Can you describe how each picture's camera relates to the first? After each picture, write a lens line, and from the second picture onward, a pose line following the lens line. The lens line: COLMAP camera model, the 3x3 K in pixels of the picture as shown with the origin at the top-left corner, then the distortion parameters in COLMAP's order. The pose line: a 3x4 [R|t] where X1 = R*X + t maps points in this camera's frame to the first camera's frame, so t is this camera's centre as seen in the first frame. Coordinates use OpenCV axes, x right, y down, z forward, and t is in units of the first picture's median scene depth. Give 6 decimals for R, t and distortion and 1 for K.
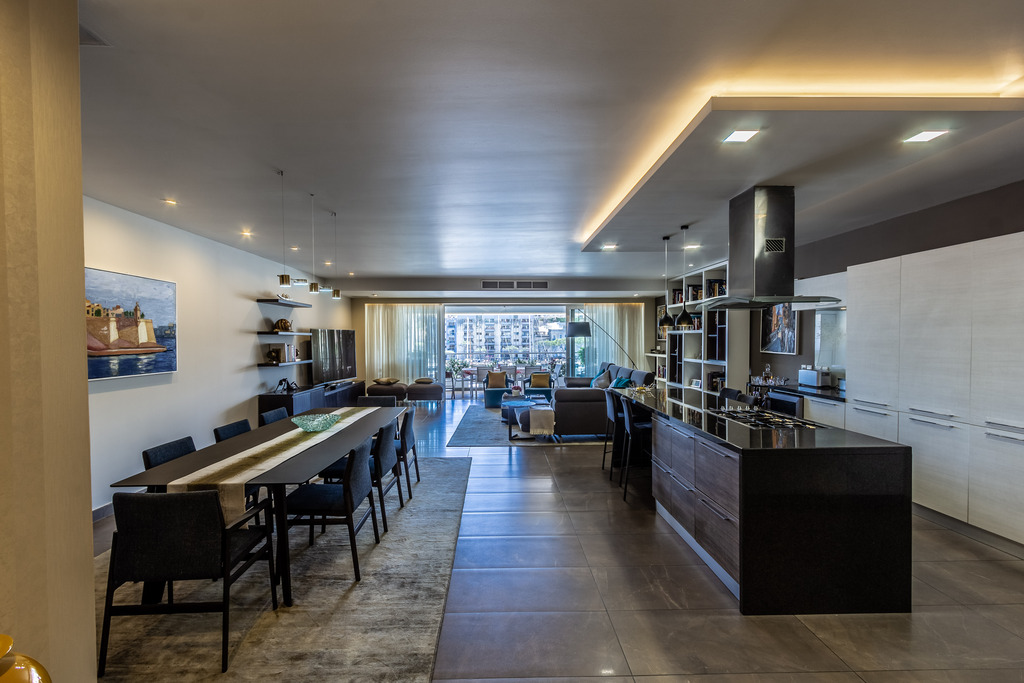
lens RADIAL K [[483.1, 0, 512.0], [0, 483.1, 339.7], [0, 0, 1]] dist [0.003952, 0.000126]
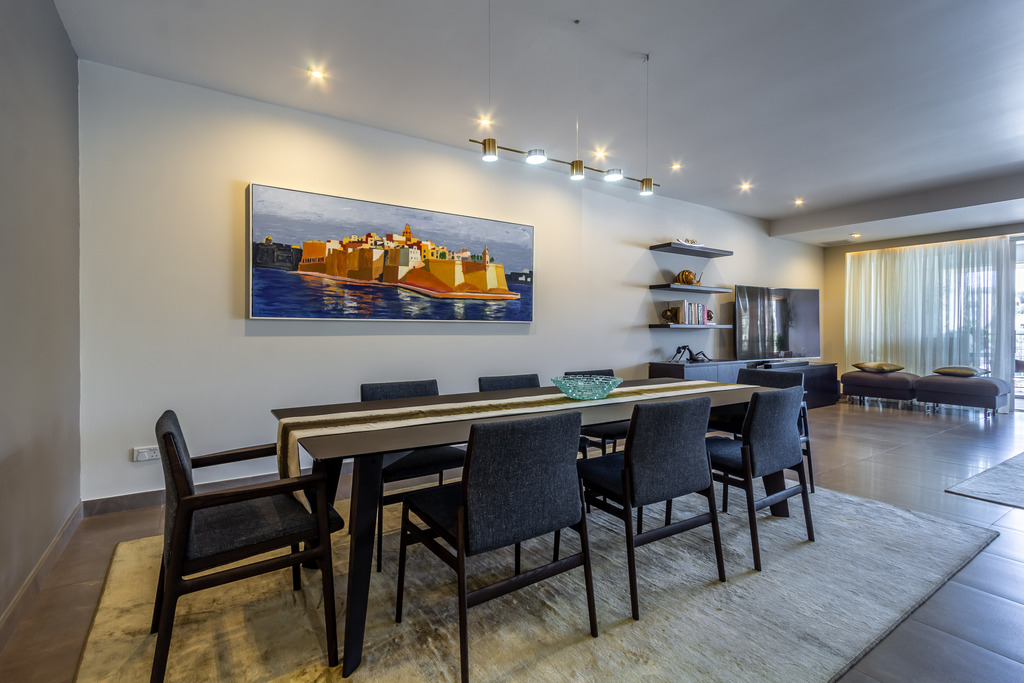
lens RADIAL K [[483.1, 0, 502.0], [0, 483.1, 336.0], [0, 0, 1]] dist [0.003952, 0.000126]
pose [[0.520739, 0.016013, -0.853566, 0.047183], [-0.008947, 0.999872, 0.013300, 0.062166], [0.853669, 0.000711, 0.520815, 0.366380]]
